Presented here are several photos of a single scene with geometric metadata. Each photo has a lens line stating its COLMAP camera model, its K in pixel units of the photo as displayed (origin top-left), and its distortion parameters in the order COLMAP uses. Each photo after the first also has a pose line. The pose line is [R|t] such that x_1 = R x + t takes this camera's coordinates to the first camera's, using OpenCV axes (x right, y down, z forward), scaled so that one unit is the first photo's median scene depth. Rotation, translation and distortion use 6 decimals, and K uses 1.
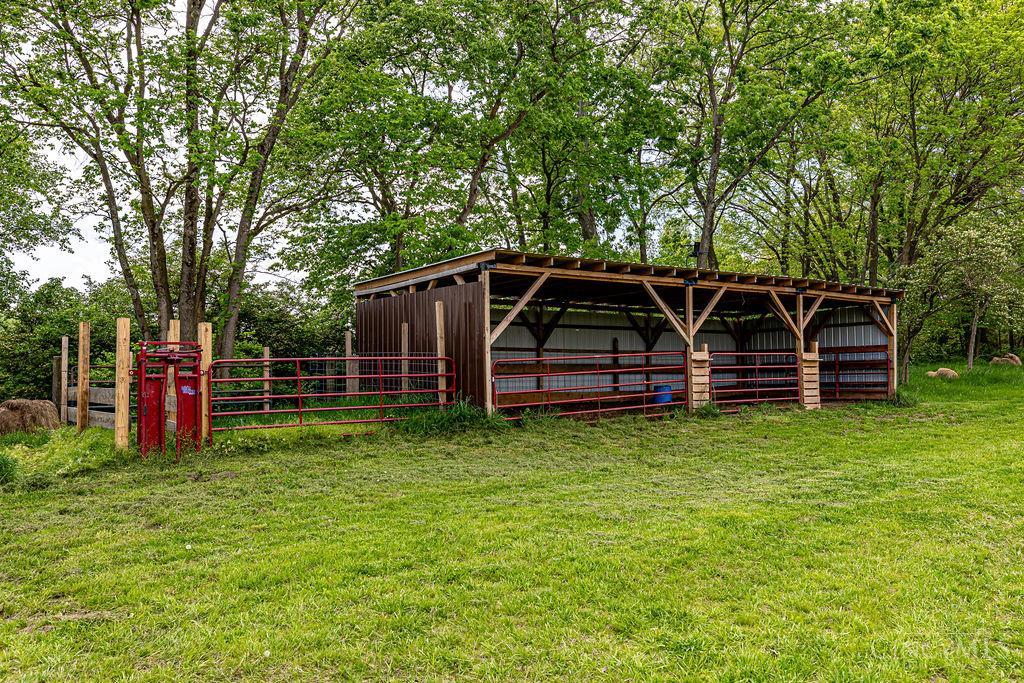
lens RADIAL K [[852.6, 0, 512.0], [0, 852.6, 341.5], [0, 0, 1]] dist [0.036079, 0.002278]
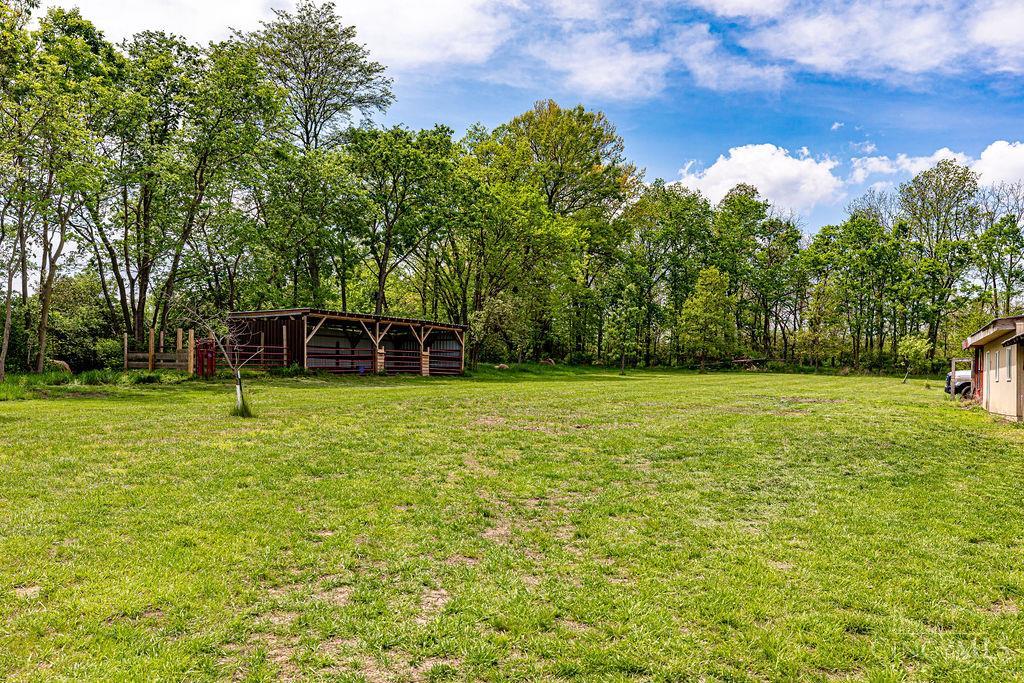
lens RADIAL K [[856.7, 0, 512.0], [0, 856.7, 341.5], [0, 0, 1]] dist [-0.003340, 0.000705]
pose [[0.920839, 0.044664, 0.387376, -0.339110], [-0.045184, 0.998948, -0.007770, -0.007828], [-0.387316, -0.010349, 0.921889, -1.237417]]
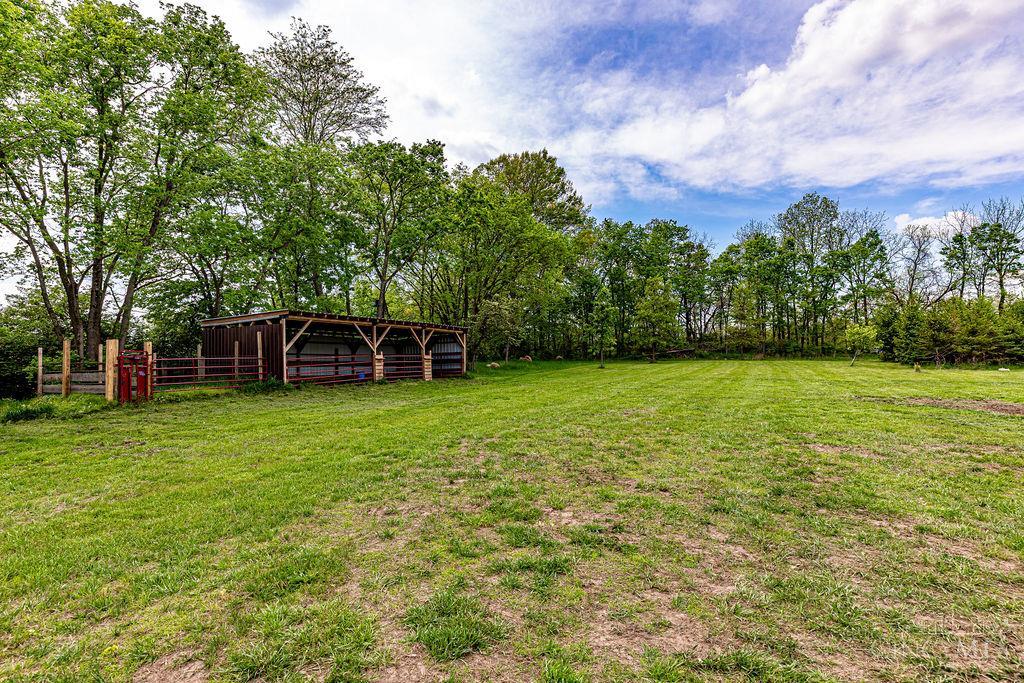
lens RADIAL K [[548.6, 0, 512.0], [0, 548.6, 341.5], [0, 0, 1]] dist [-0.003899, 0.000438]
pose [[0.896011, 0.009916, 0.443921, -0.094920], [-0.004575, 0.999904, -0.013101, -0.005915], [-0.444008, 0.009708, 0.895970, -0.394563]]
